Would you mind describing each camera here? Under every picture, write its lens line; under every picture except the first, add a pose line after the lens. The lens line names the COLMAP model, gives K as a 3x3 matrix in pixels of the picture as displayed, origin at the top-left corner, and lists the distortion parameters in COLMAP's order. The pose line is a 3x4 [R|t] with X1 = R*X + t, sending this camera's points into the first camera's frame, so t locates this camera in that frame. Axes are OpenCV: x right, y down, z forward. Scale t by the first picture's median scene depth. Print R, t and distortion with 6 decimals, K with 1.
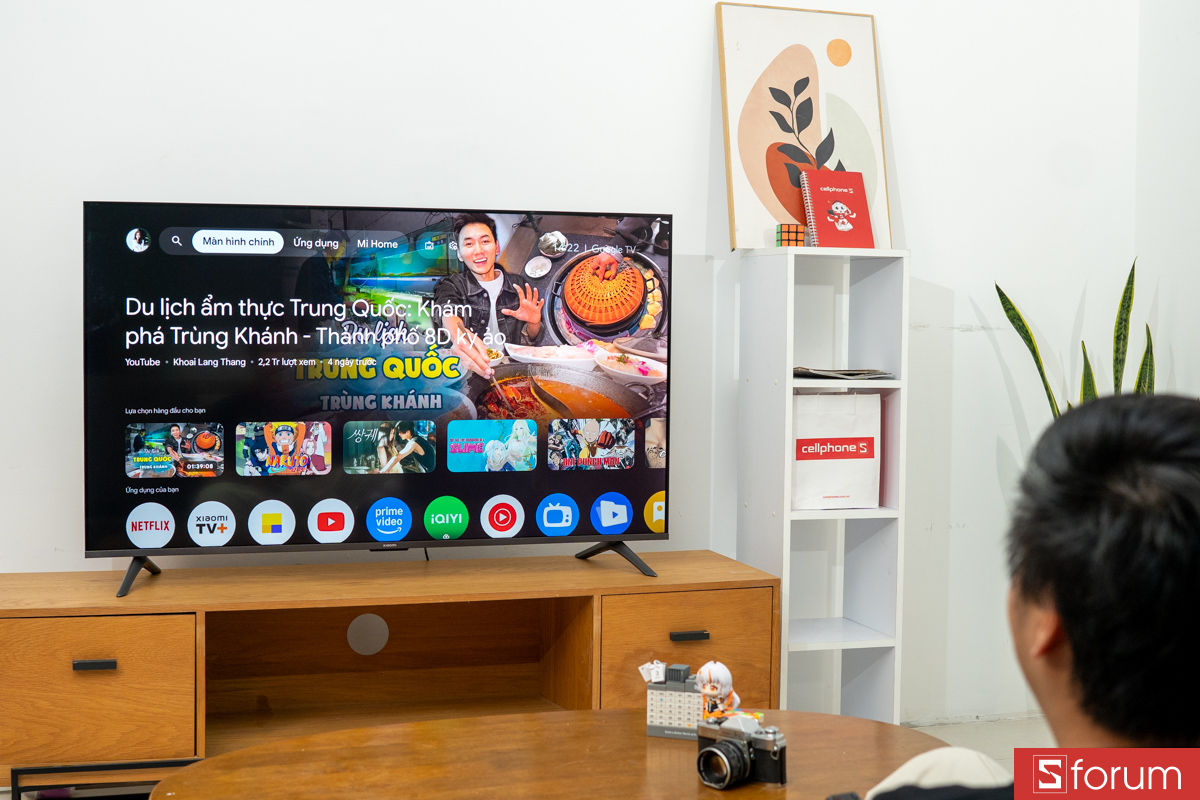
lens RADIAL K [[1802.1, 0, 616.0], [0, 1802.1, 402.7], [0, 0, 1]] dist [-0.100732, -0.036661]
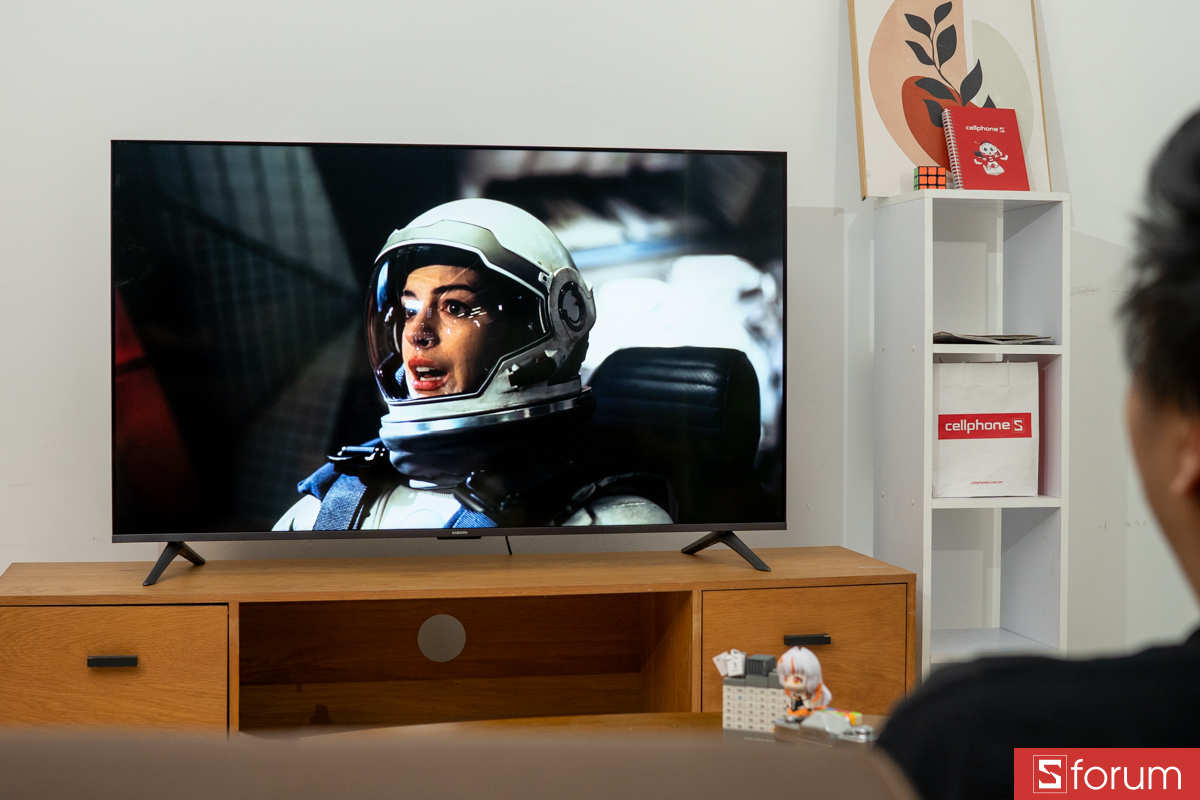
lens RADIAL K [[1865.0, 0, 571.1], [0, 1865.0, 377.2], [0, 0, 1]] dist [-0.101988, -0.039913]
pose [[0.992034, -0.007383, -0.125753, 0.041200], [0.002749, 0.999312, -0.036980, 0.037389], [0.125940, 0.036340, 0.991372, 0.110106]]
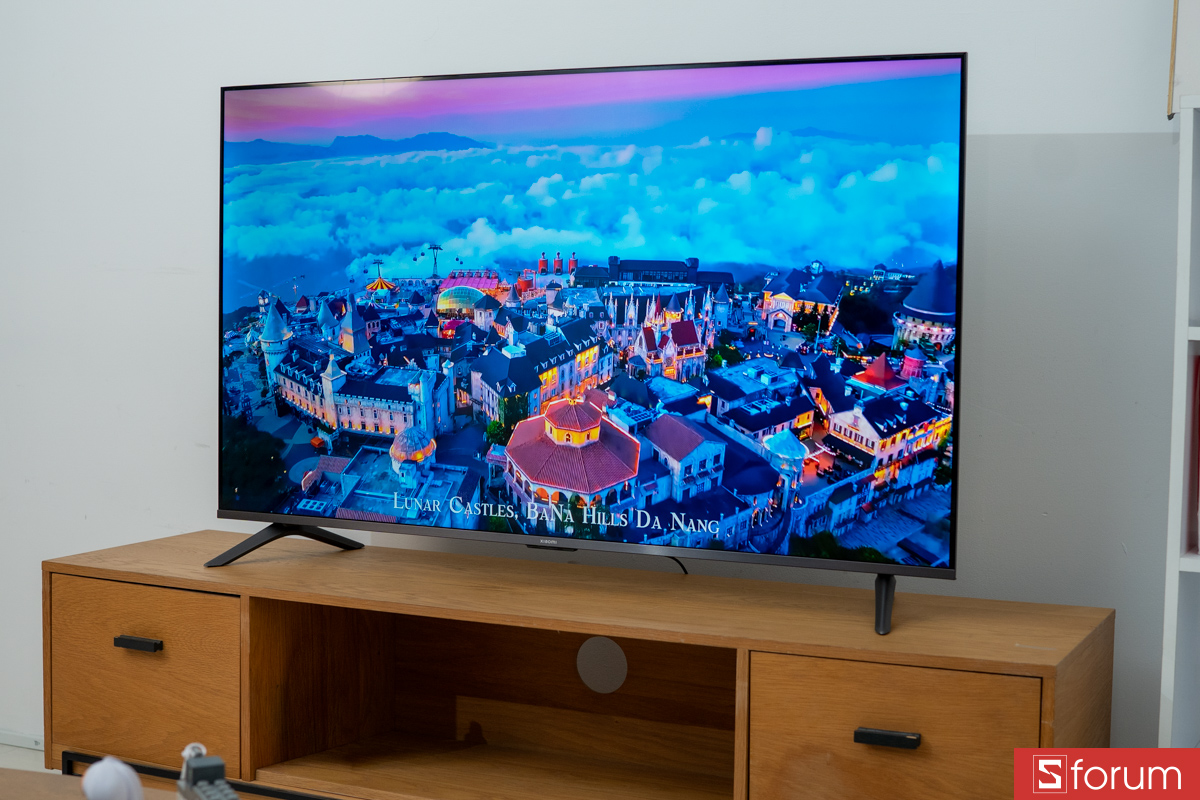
lens RADIAL K [[1749.9, 0, 600.0], [0, 1749.9, 400.0], [0, 0, 1]] dist [-0.096541, -0.045778]
pose [[0.724749, 0.040497, -0.687822, 0.364279], [-0.048974, 0.998774, 0.007201, 0.016710], [0.687270, 0.028467, 0.725844, 0.503008]]
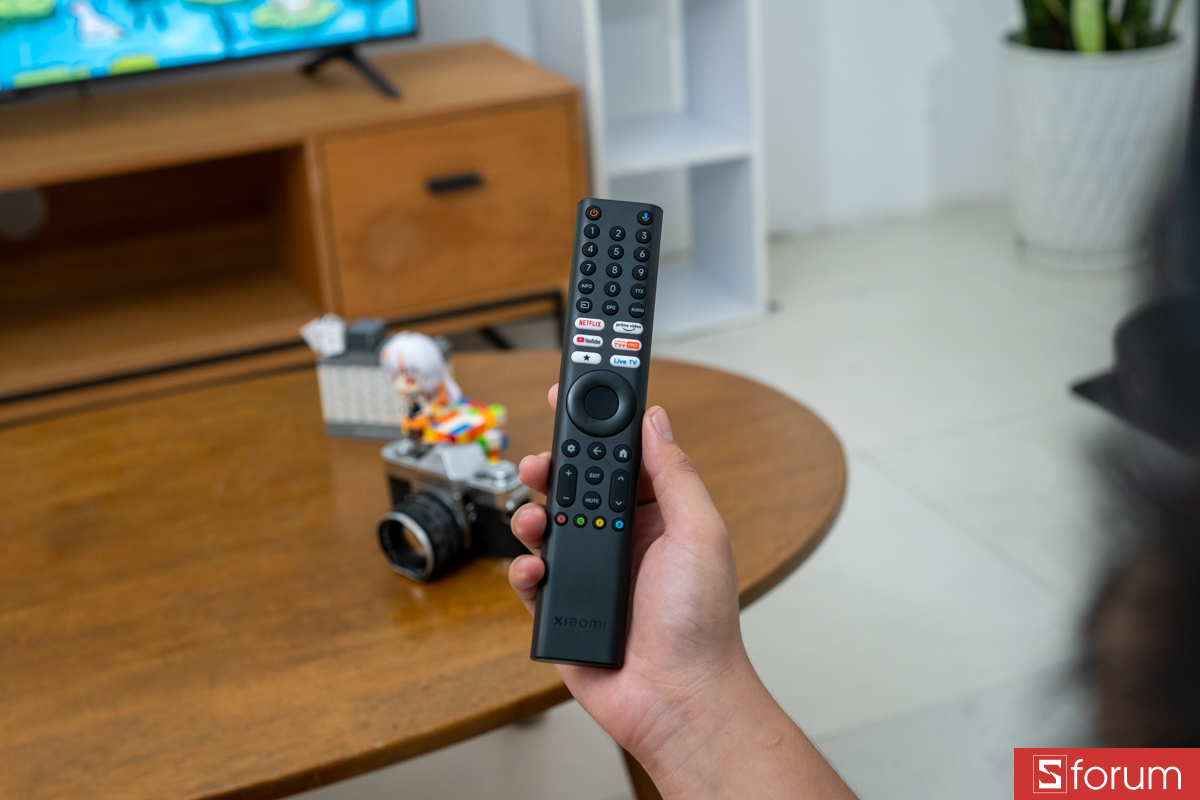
lens RADIAL K [[1761.4, 0, 599.6], [0, 1761.4, 357.8], [0, 0, 1]] dist [-0.021778, -0.027794]
pose [[0.995164, -0.092698, 0.032504, 0.067681], [0.078225, 0.947983, 0.308560, -0.013210], [-0.059416, -0.304525, 0.950649, 0.318818]]
